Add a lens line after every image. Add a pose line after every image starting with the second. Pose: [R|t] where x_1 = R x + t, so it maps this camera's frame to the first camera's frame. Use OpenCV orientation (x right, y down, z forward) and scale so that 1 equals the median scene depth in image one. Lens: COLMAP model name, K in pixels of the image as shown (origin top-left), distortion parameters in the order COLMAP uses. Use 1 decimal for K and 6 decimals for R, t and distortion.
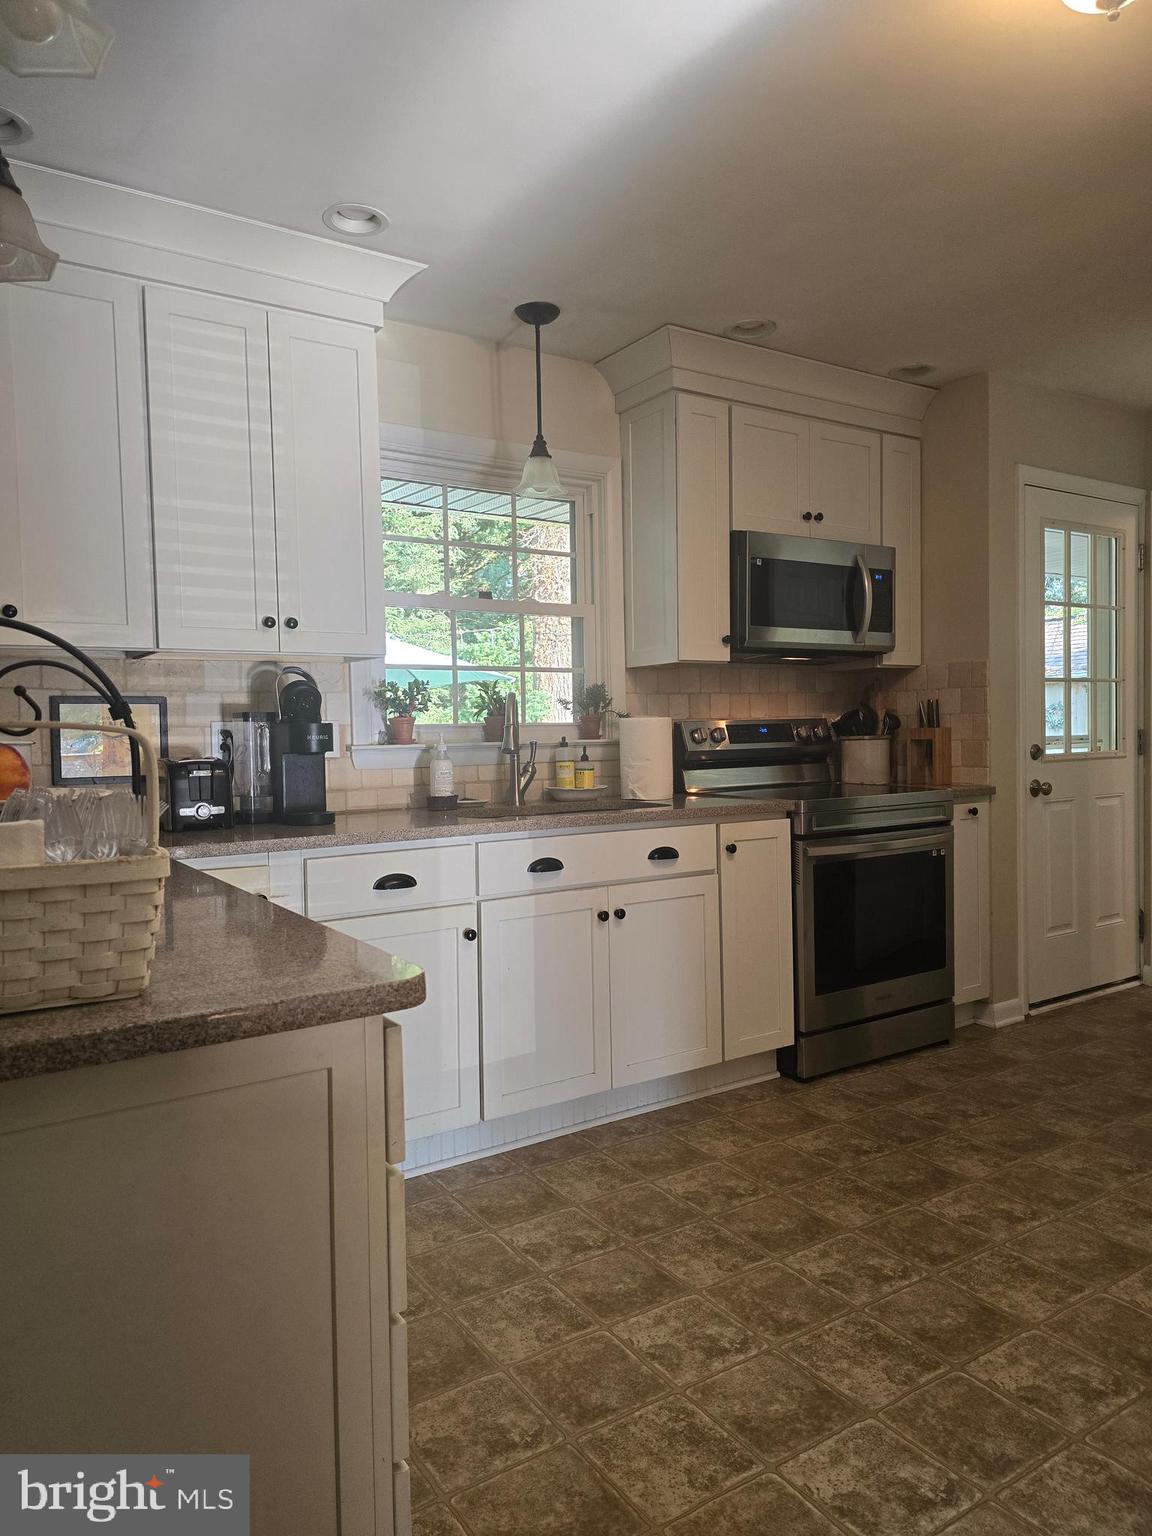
lens RADIAL K [[1028.9, 0, 570.4], [0, 1028.9, 766.7], [0, 0, 1]] dist [0.065238, -0.058413]
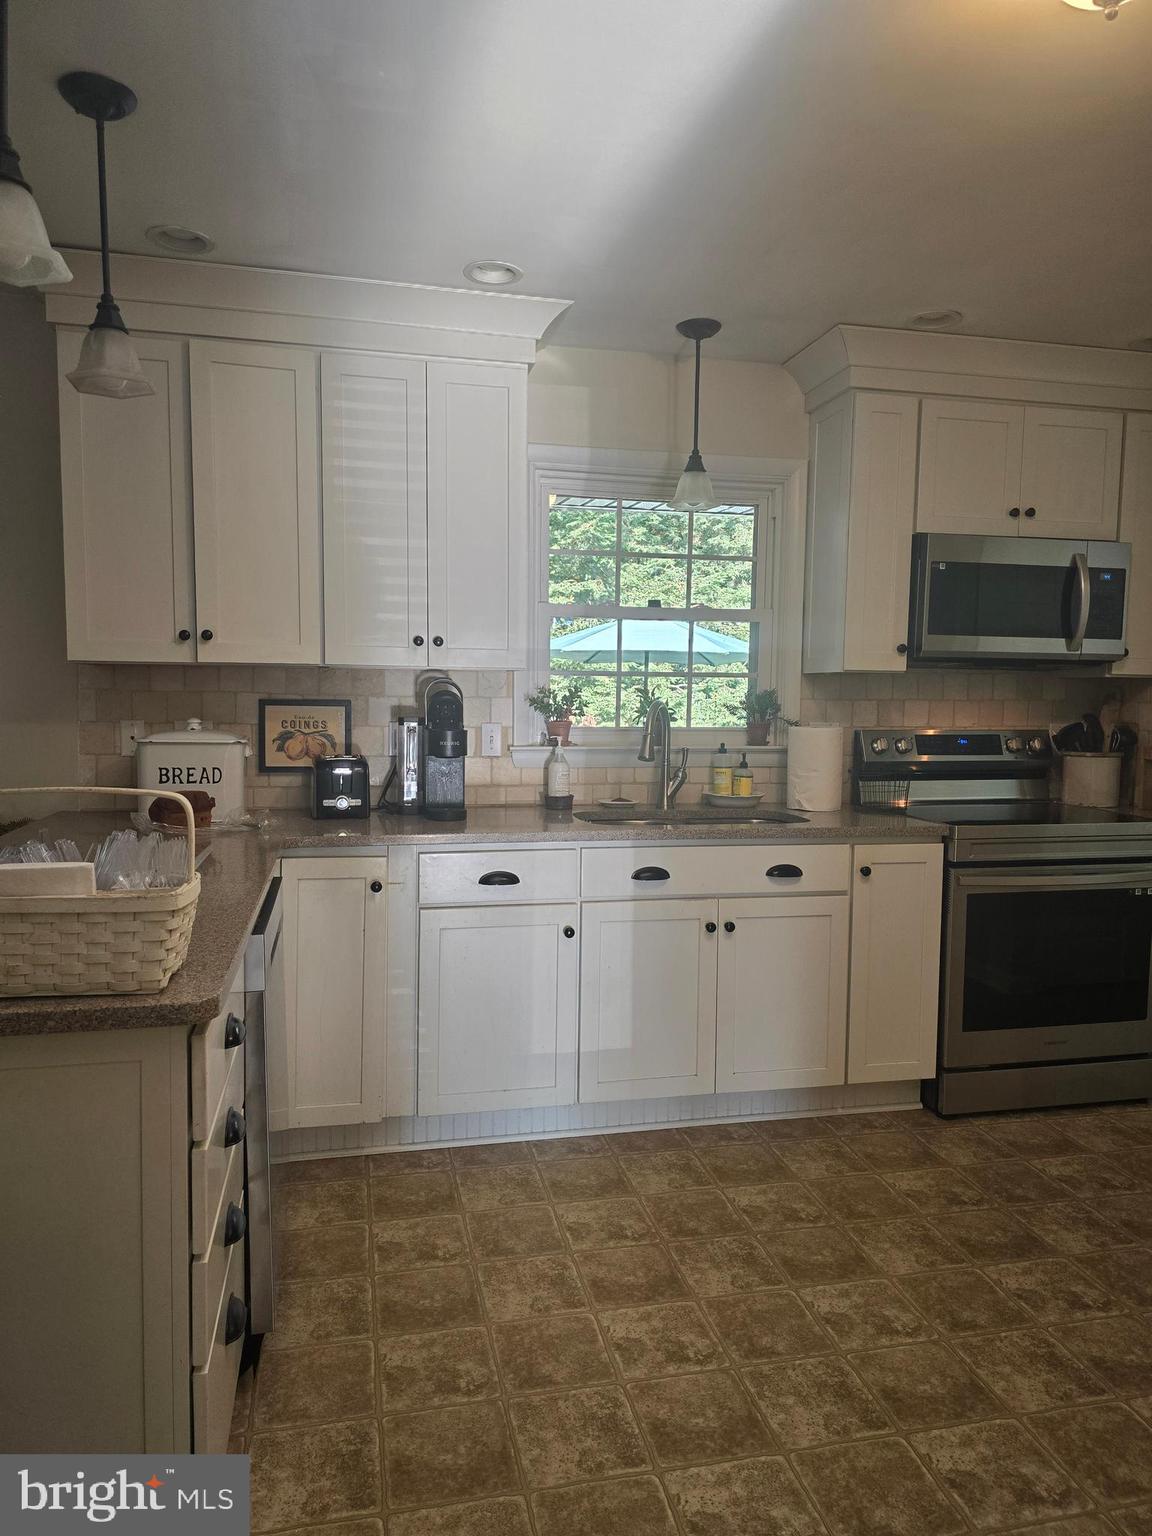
lens RADIAL K [[1028.9, 0, 570.7], [0, 1028.9, 774.4], [0, 0, 1]] dist [0.065238, -0.058413]
pose [[0.937486, 0.058445, -0.343079, 0.235477], [-0.042349, 0.997630, 0.054228, -0.055019], [0.345435, -0.036309, 0.937740, -0.008932]]
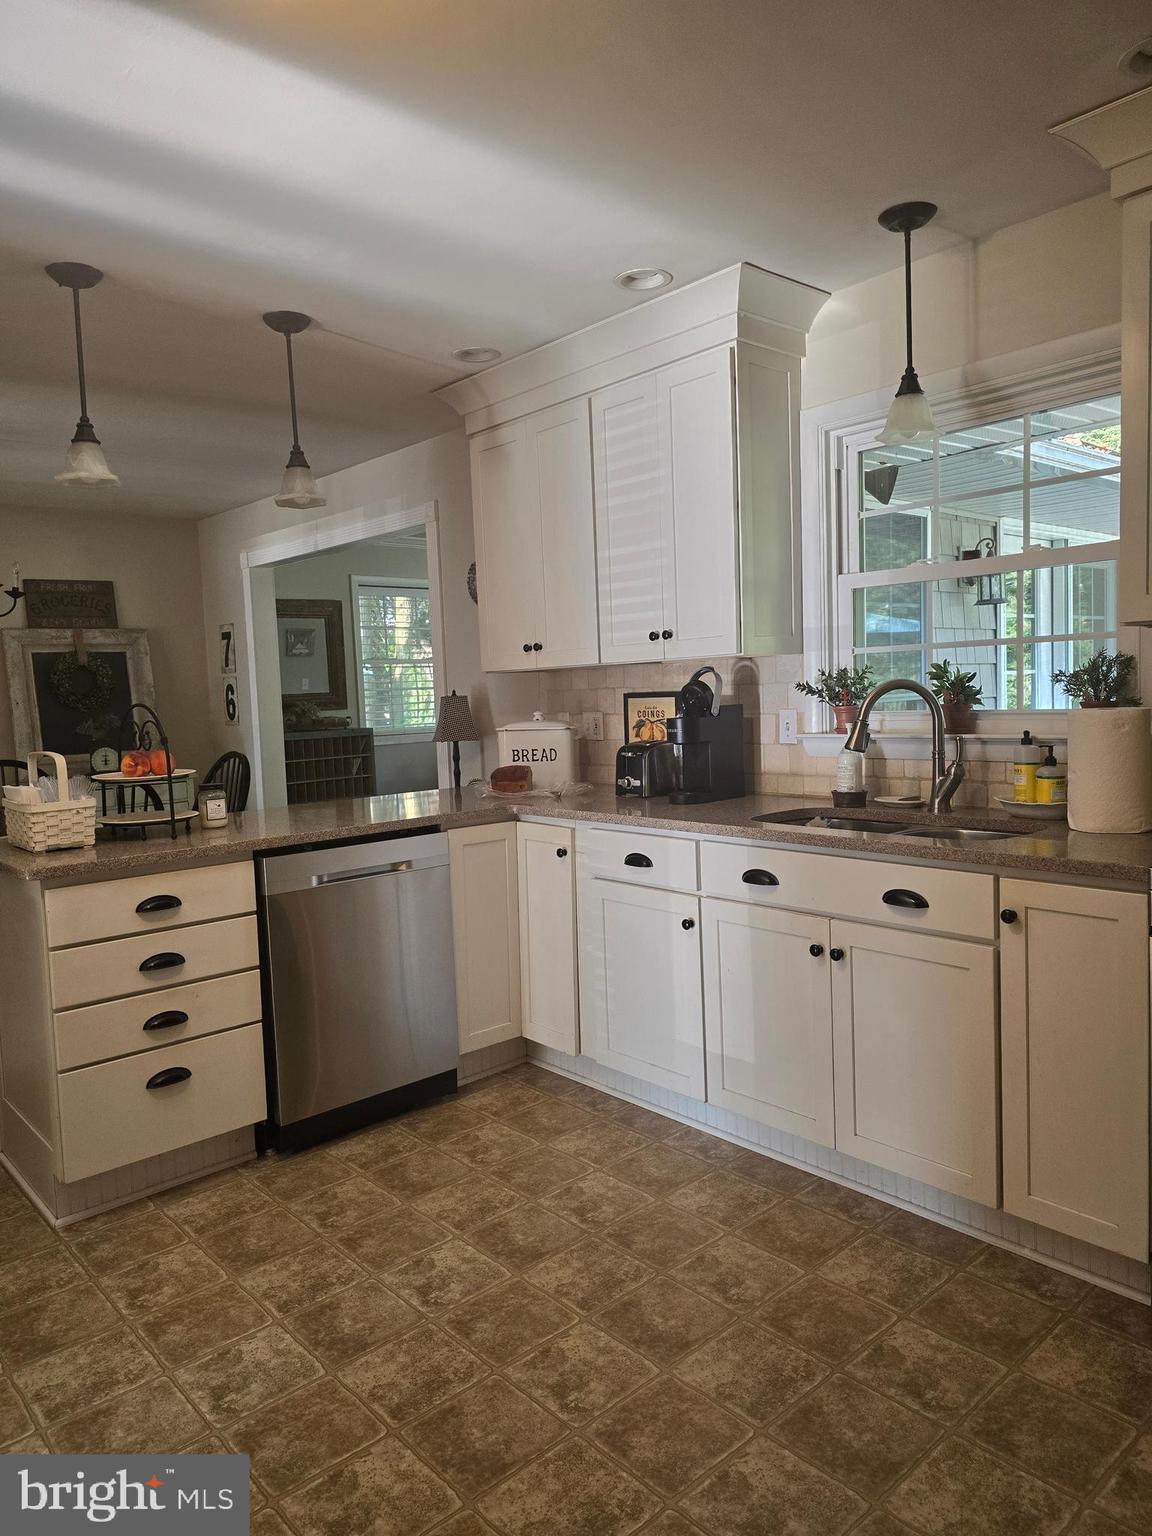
lens RADIAL K [[1028.9, 0, 578.0], [0, 1028.9, 770.2], [0, 0, 1]] dist [0.065238, -0.058413]
pose [[0.155983, 0.092586, -0.983411, 0.813333], [0.004189, 0.995526, 0.094391, -0.086448], [0.987751, -0.018843, 0.154898, 0.640715]]
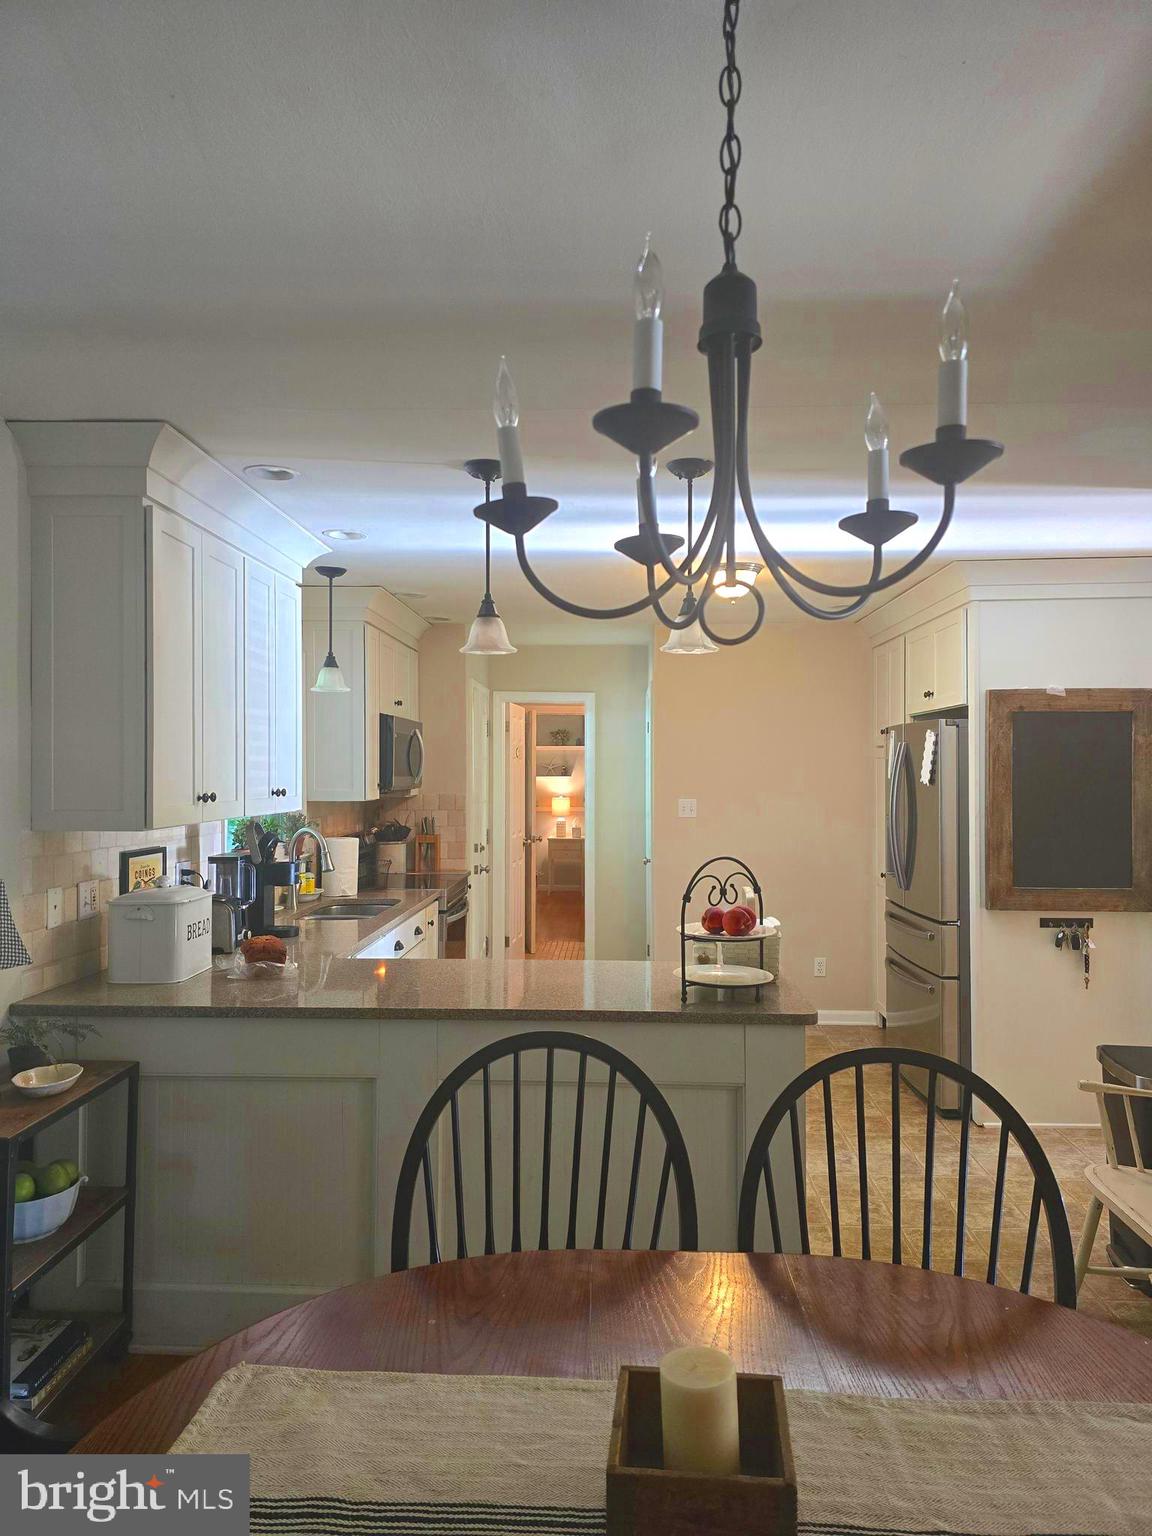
lens RADIAL K [[1028.9, 0, 570.5], [0, 1028.9, 781.1], [0, 0, 1]] dist [0.065238, -0.058413]
pose [[0.586526, 0.015089, 0.809790, -1.065355], [0.007691, 0.999678, -0.024198, -0.106548], [-0.809894, 0.020421, 0.586221, -0.132031]]
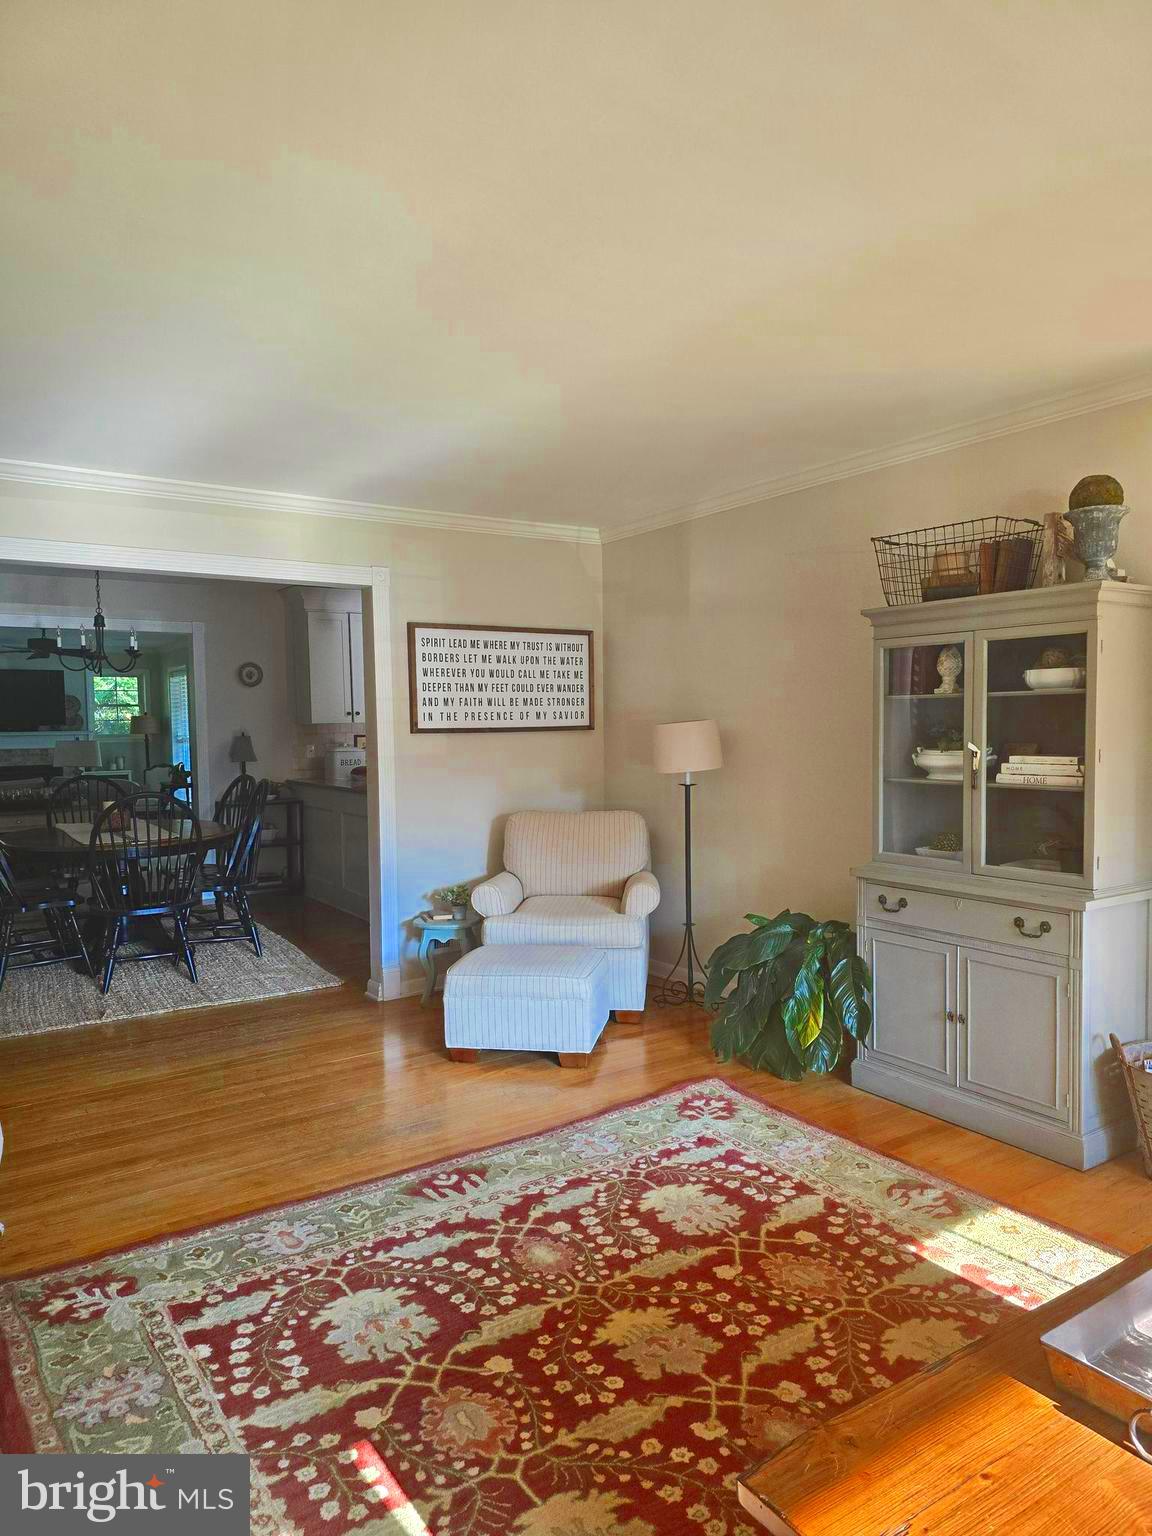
lens RADIAL K [[1028.9, 0, 583.7], [0, 1028.9, 779.2], [0, 0, 1]] dist [0.065238, -0.058413]
pose [[0.999609, 0.003780, 0.027701, 0.112482], [-0.004533, 0.999621, 0.027152, -0.018847], [-0.027588, -0.027267, 0.999247, -2.003154]]
